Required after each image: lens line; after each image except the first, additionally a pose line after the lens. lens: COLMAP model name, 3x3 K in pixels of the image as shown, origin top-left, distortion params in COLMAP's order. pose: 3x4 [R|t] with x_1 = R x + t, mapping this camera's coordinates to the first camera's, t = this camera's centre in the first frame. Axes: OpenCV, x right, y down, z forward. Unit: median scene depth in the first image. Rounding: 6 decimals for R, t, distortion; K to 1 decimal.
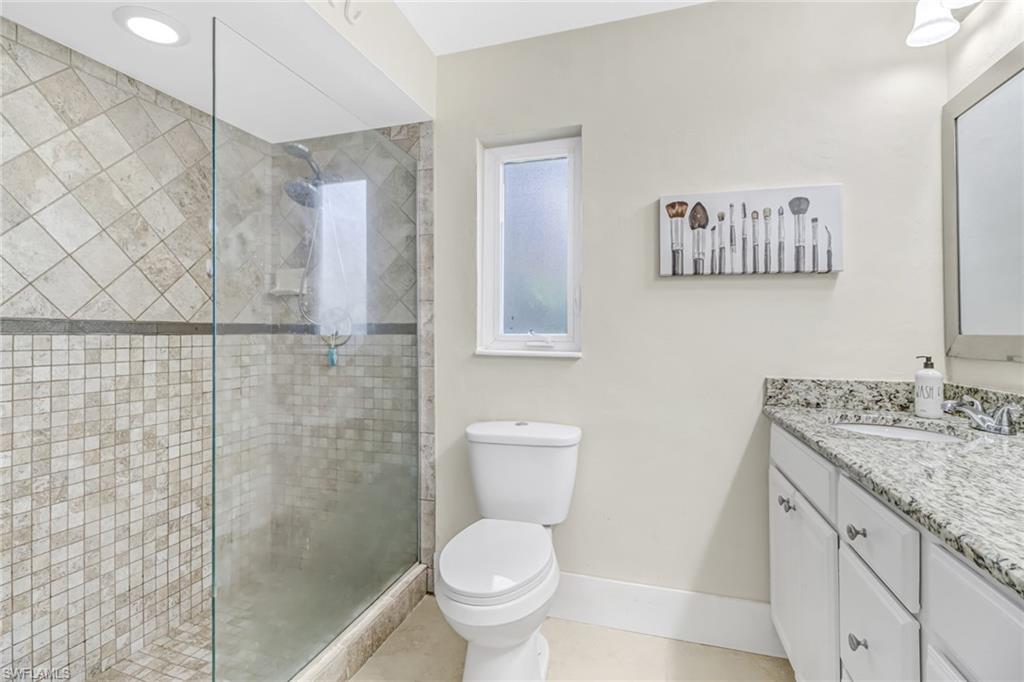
lens RADIAL K [[490.5, 0, 505.4], [0, 490.5, 339.9], [0, 0, 1]] dist [0.008843, -0.015042]
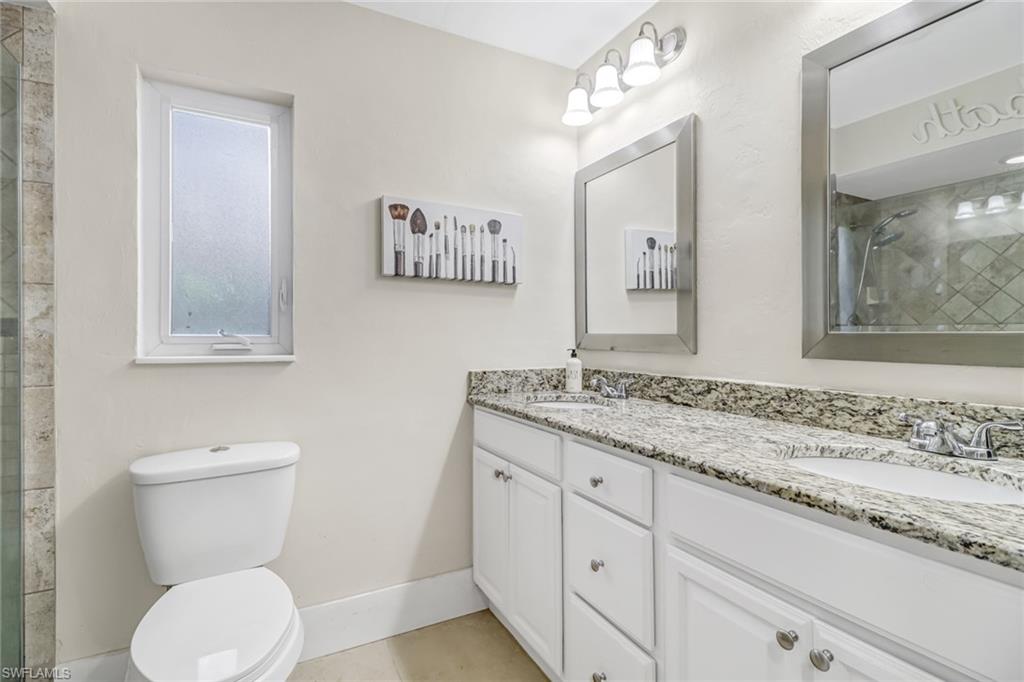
lens RADIAL K [[490.5, 0, 510.8], [0, 490.5, 337.2], [0, 0, 1]] dist [0.008843, -0.015042]
pose [[0.694067, -0.009273, 0.719851, -0.229584], [0.012537, 0.999921, 0.000792, -0.002975], [-0.719802, 0.008475, 0.694128, 0.129508]]
